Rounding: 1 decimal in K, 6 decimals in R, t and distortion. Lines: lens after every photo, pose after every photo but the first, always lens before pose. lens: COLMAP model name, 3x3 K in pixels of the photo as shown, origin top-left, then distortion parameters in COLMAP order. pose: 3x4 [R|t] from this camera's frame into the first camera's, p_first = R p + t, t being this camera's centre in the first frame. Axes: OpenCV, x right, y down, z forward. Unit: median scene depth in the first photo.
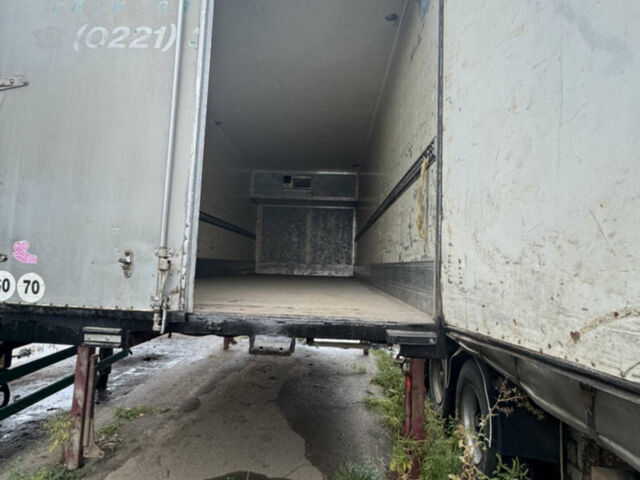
lens RADIAL K [[347.6, 0, 320.0], [0, 347.6, 240.0], [0, 0, 1]] dist [-0.000162, -0.000397]
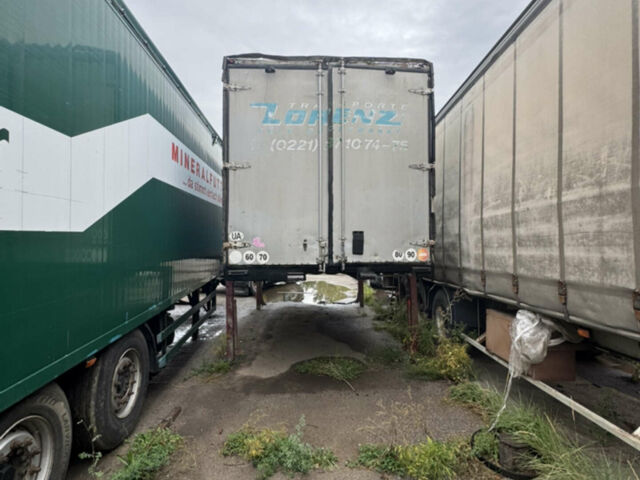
lens RADIAL K [[347.6, 0, 320.0], [0, 347.6, 240.0], [0, 0, 1]] dist [-0.000162, -0.000397]
pose [[0.993199, -0.046193, 0.106876, -0.694330], [0.039239, 0.997029, 0.066280, -0.117557], [-0.109620, -0.061636, 0.992061, -1.344900]]
